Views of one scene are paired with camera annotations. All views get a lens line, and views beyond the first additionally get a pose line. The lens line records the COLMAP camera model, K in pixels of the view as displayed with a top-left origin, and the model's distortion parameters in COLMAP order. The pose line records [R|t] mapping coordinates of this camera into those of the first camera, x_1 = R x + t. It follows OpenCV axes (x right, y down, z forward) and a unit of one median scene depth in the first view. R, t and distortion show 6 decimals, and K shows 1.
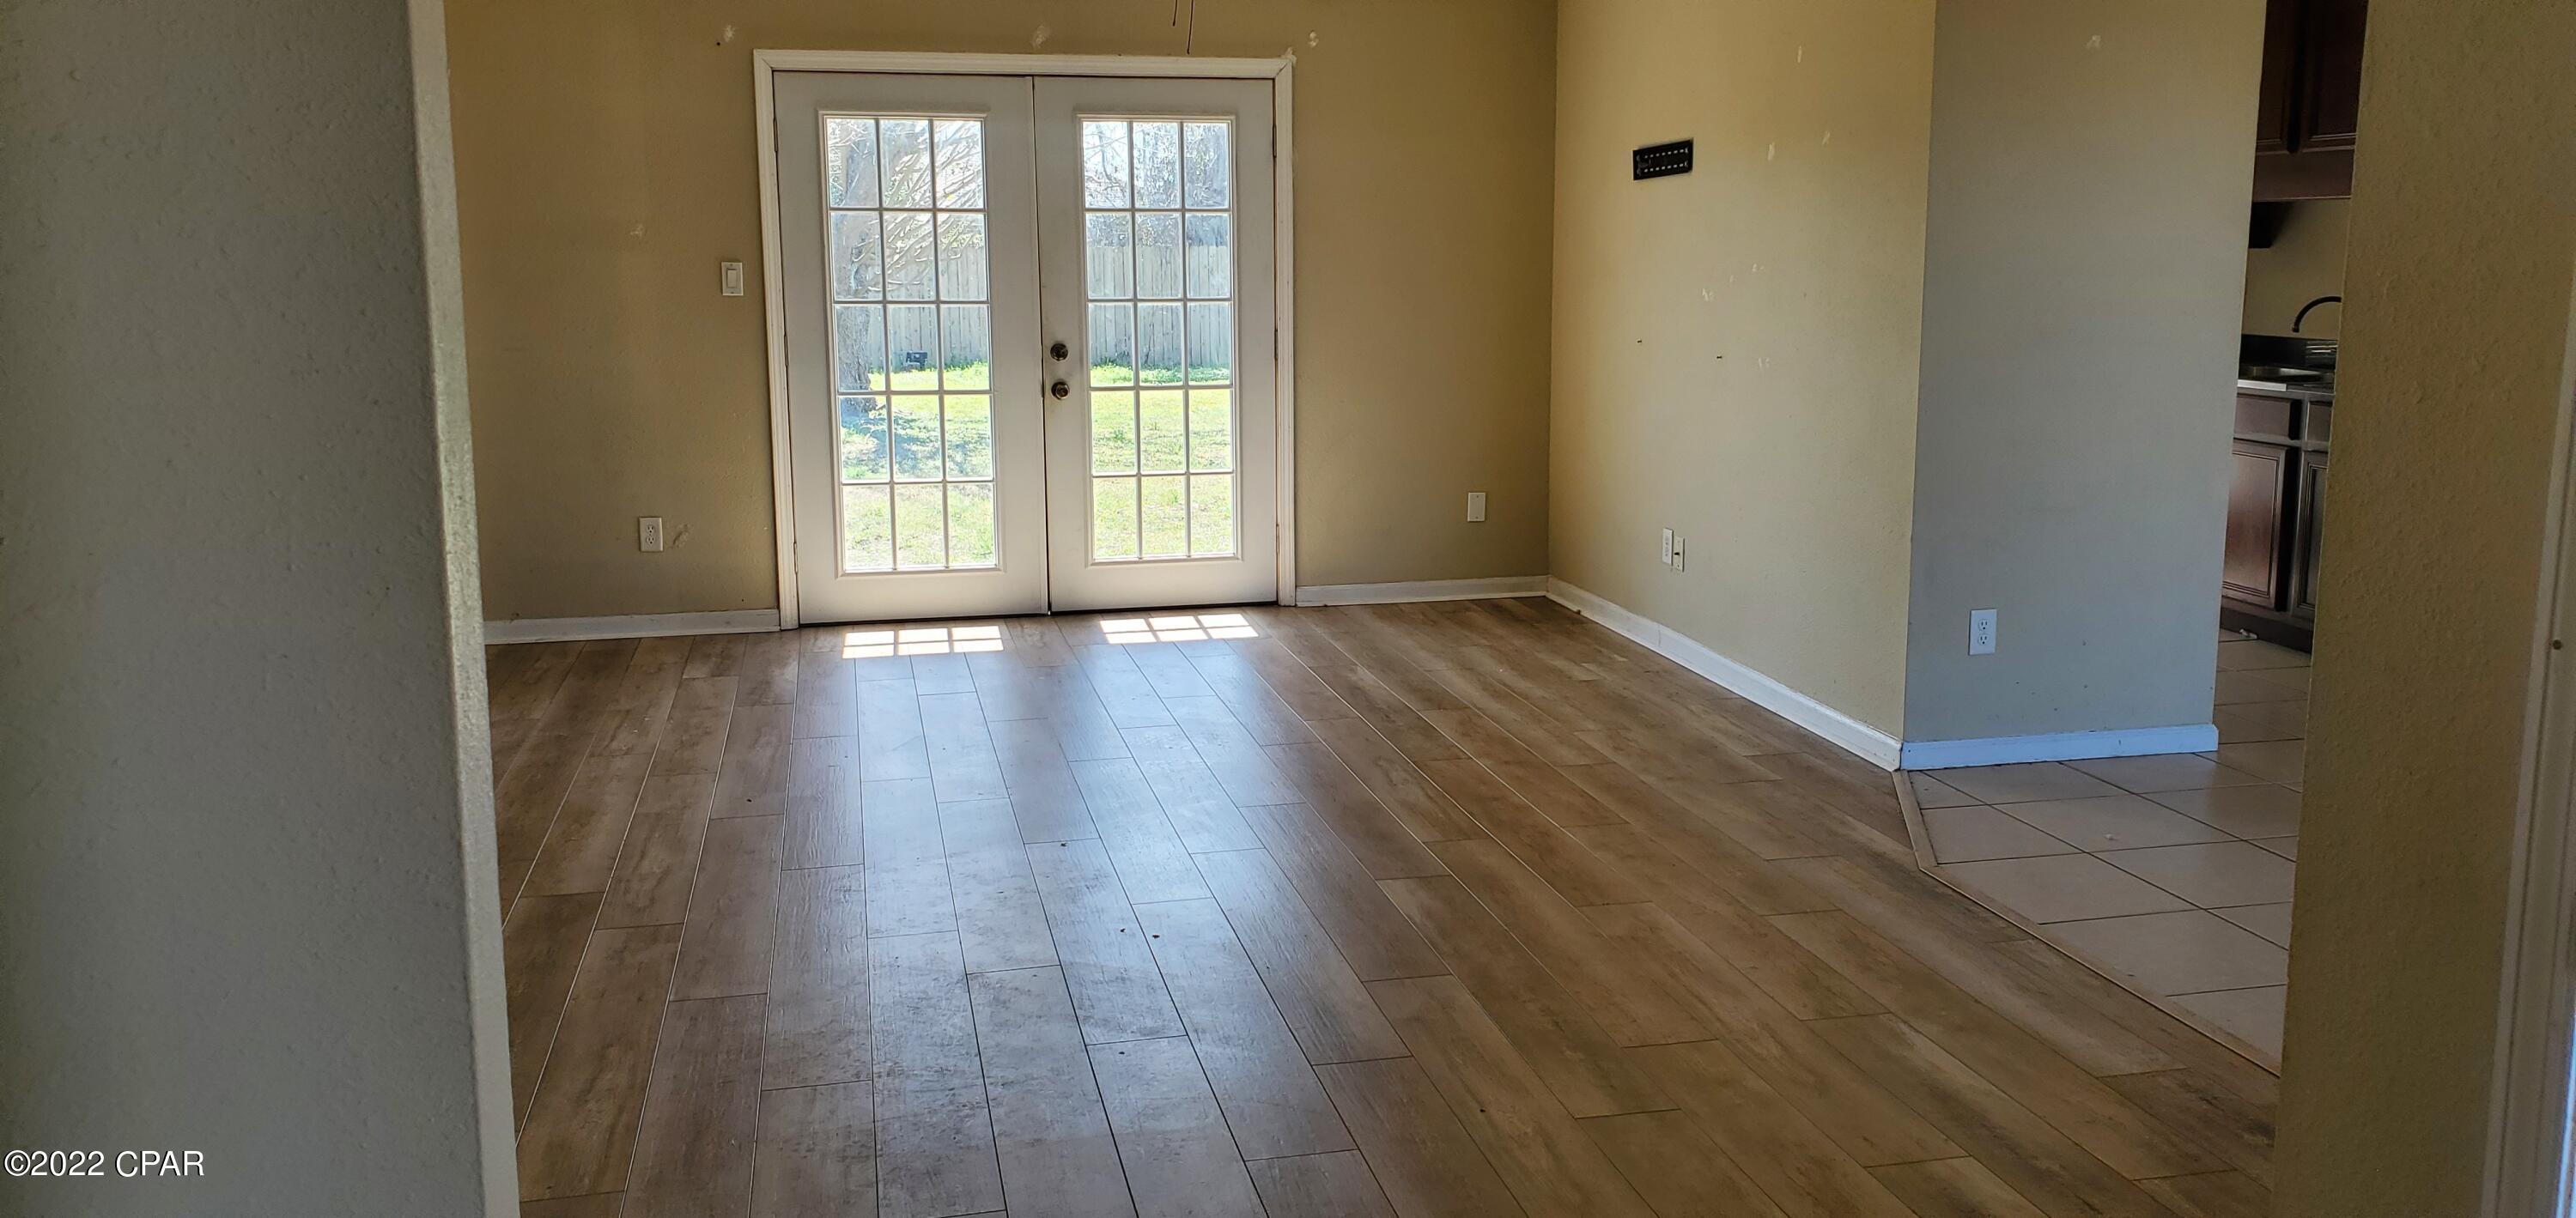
lens RADIAL K [[2032.0, 0, 1343.8], [0, 2032.0, 557.5], [0, 0, 1]] dist [0.049902, -0.051374]
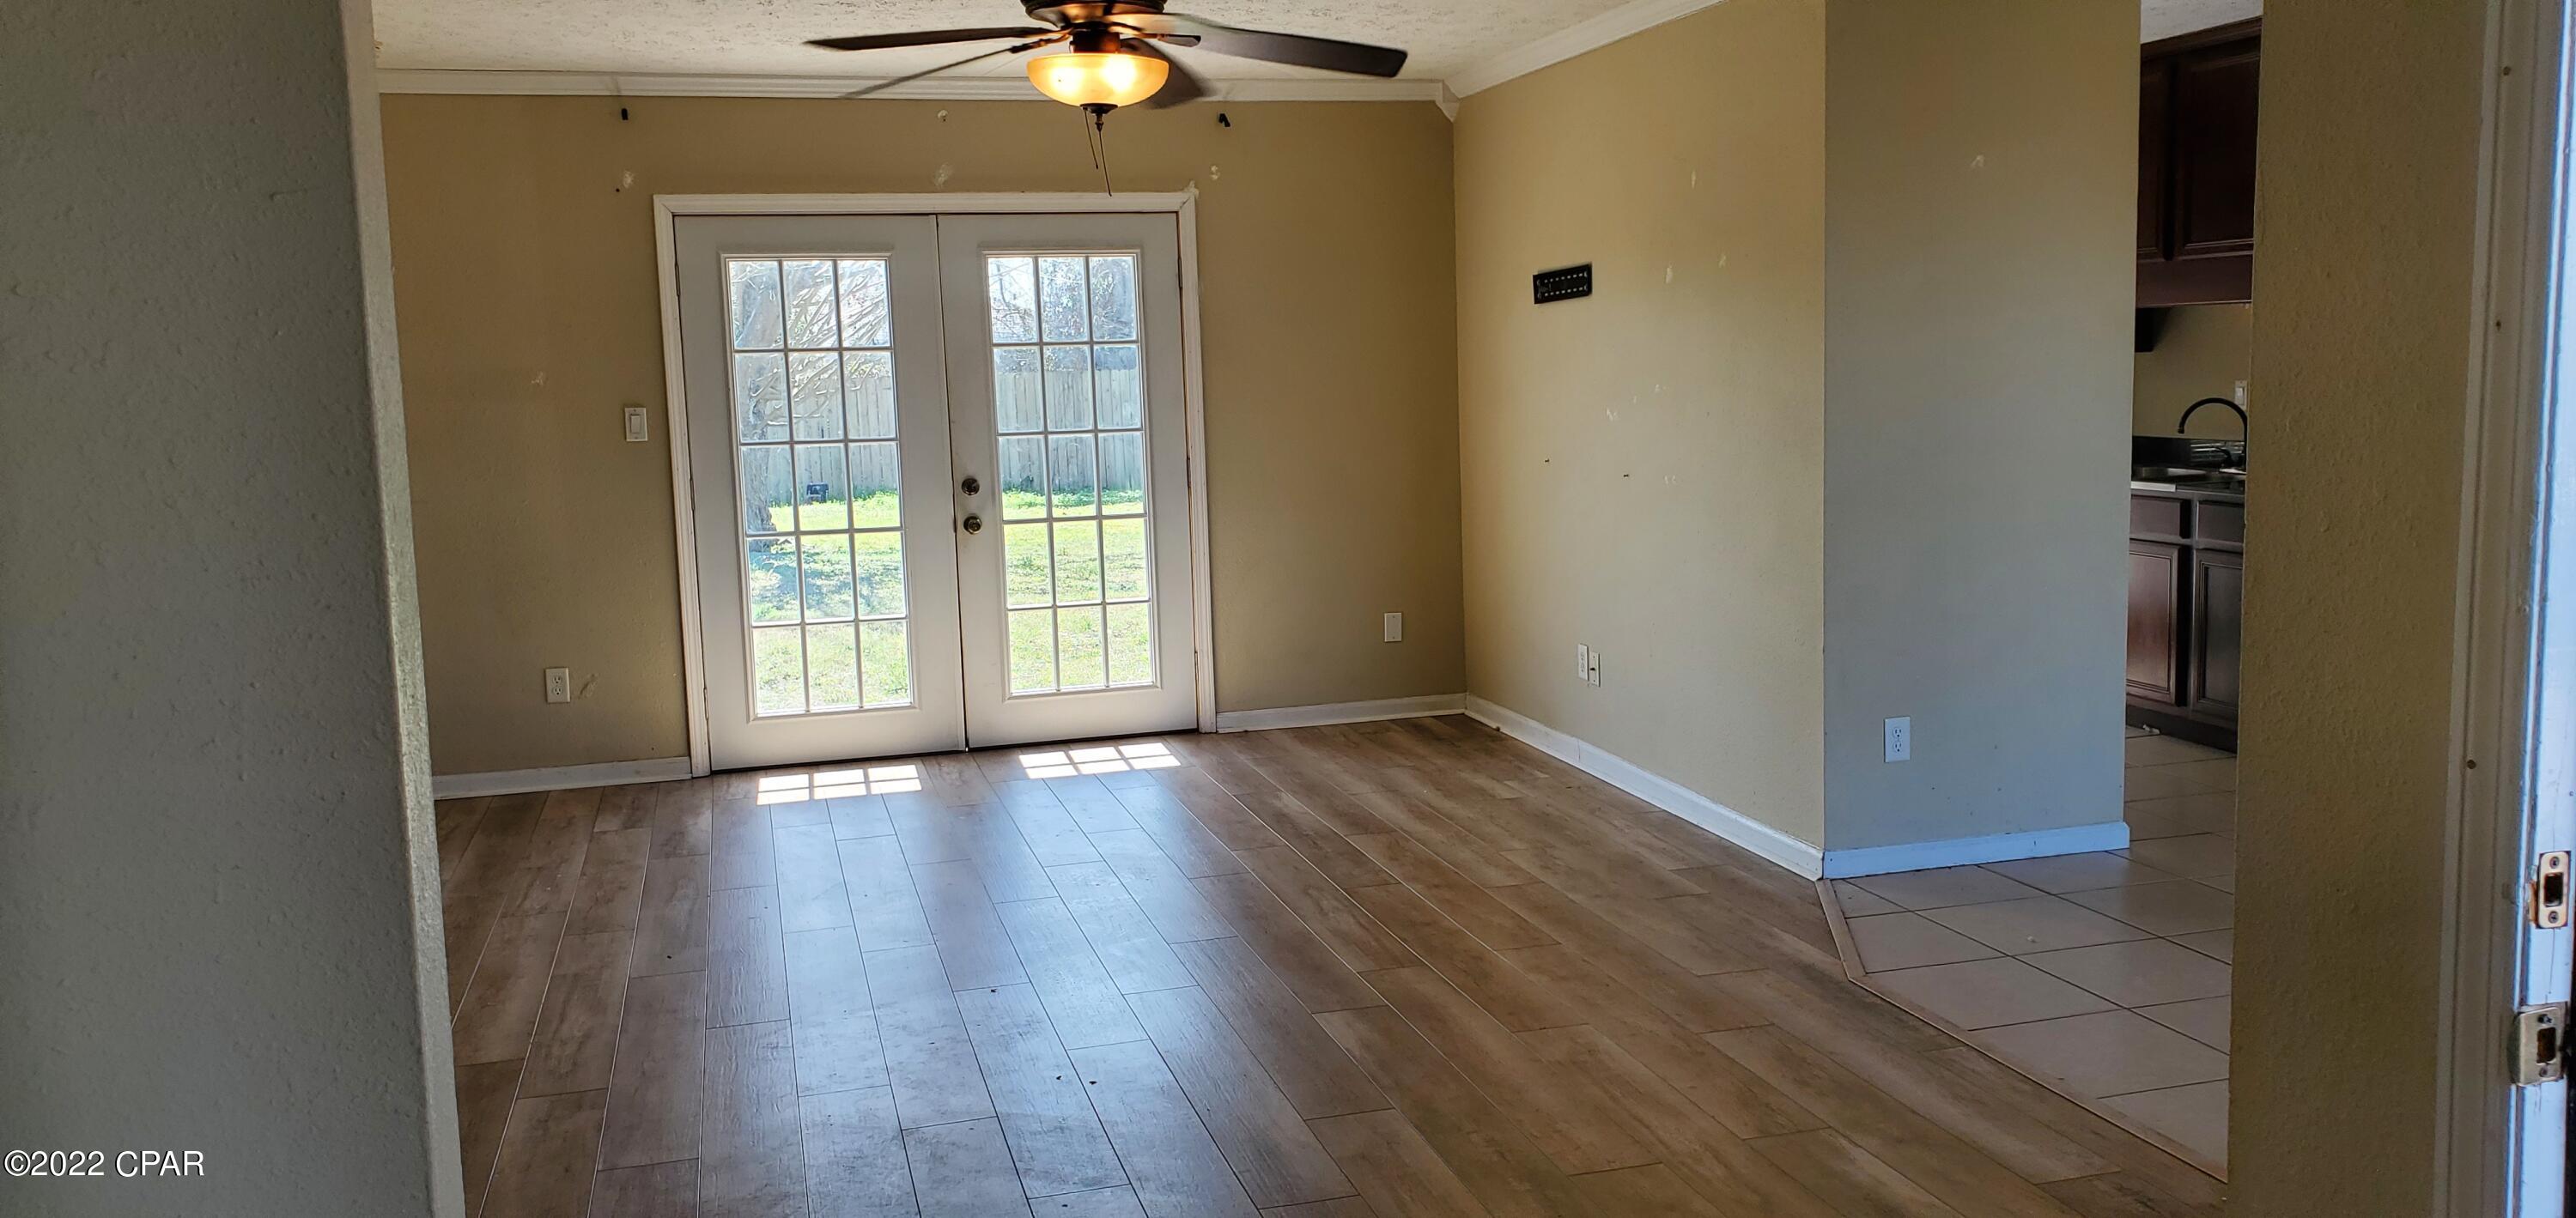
lens RADIAL K [[2032.0, 0, 1340.5], [0, 2032.0, 584.8], [0, 0, 1]] dist [0.049902, -0.051374]
pose [[0.998436, -0.032368, 0.045581, -0.007569], [0.034251, 0.998566, -0.041154, -0.007965], [-0.044184, 0.042651, 0.998113, -0.004133]]
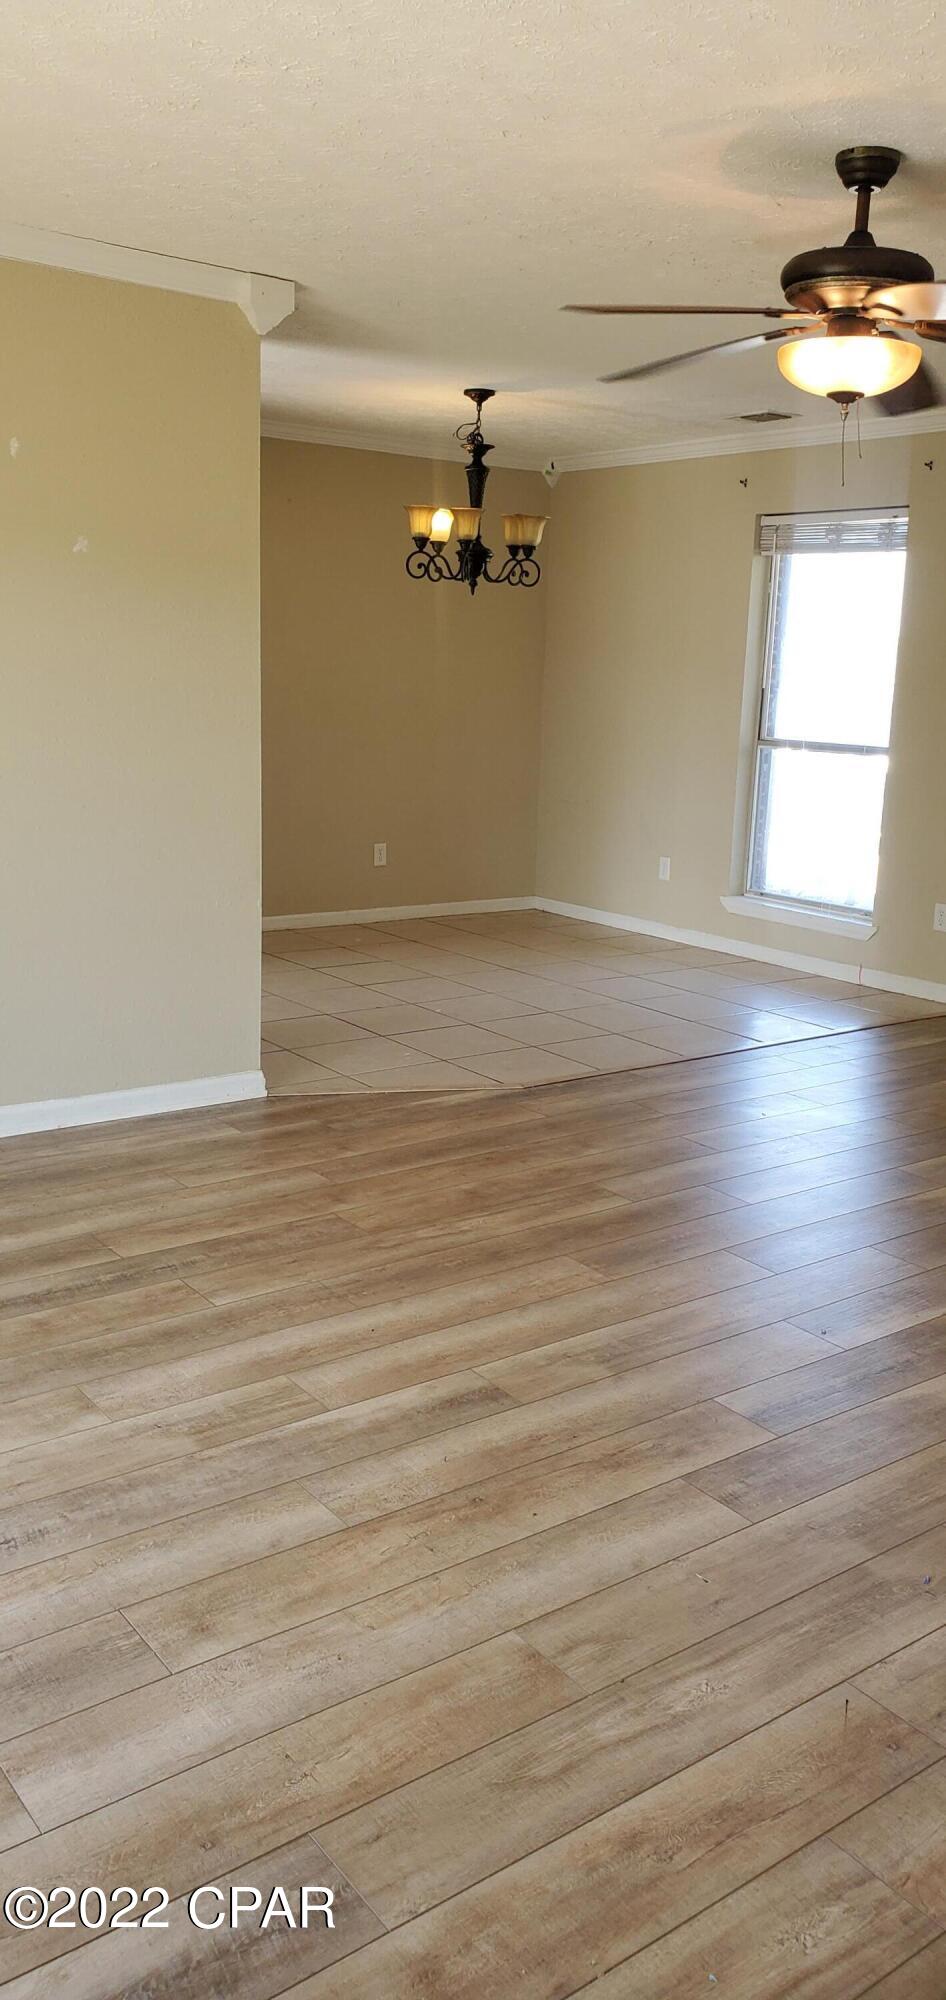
lens RADIAL K [[1577.9, 0, 466.4], [0, 1577.9, 996.5], [0, 0, 1]] dist [0.049902, -0.051374]
pose [[-0.398569, -0.204810, 0.893977, -0.611317], [0.111225, 0.956758, 0.268781, -0.191960], [-0.910369, 0.206560, -0.358555, 1.220370]]
